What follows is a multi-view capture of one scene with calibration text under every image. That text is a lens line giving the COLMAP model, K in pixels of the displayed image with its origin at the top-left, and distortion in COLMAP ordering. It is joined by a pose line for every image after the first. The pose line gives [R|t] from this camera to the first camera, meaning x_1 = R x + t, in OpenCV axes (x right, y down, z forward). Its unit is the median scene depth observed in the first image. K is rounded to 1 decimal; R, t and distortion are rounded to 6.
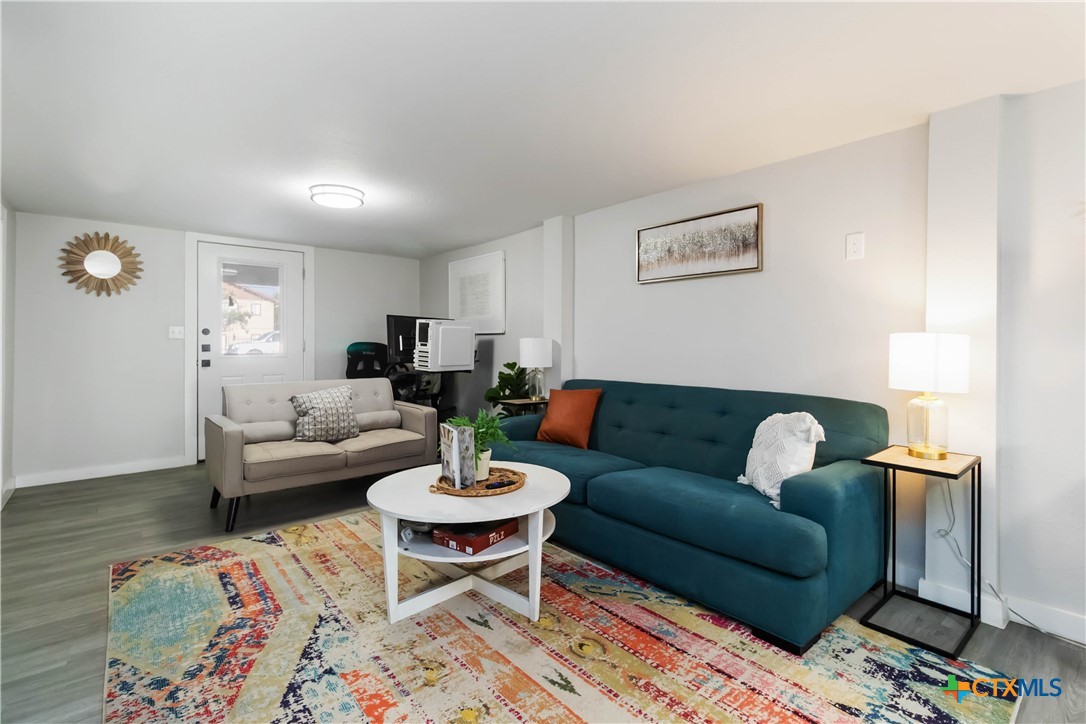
lens RADIAL K [[509.8, 0, 540.8], [0, 509.8, 345.9], [0, 0, 1]] dist [0.005029, -0.001612]
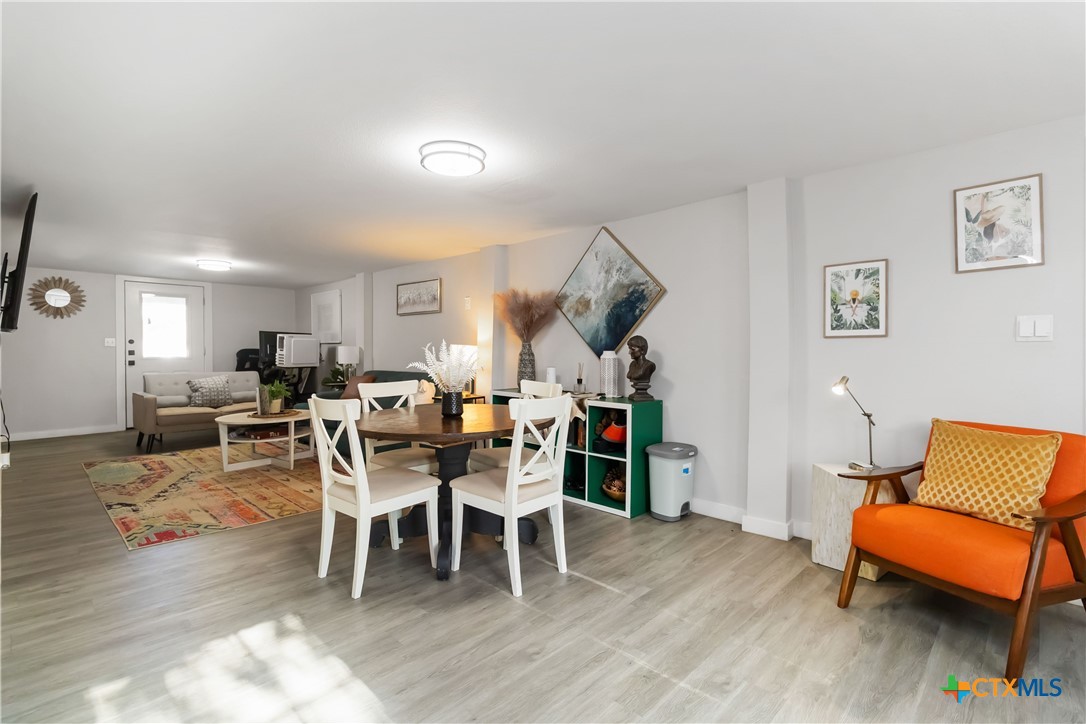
lens RADIAL K [[509.8, 0, 551.5], [0, 509.8, 356.2], [0, 0, 1]] dist [0.005029, -0.001612]
pose [[0.993332, -0.002580, 0.115258, 0.654649], [0.001497, 0.999954, 0.009480, 0.004020], [-0.115277, -0.009244, 0.993290, -1.046378]]
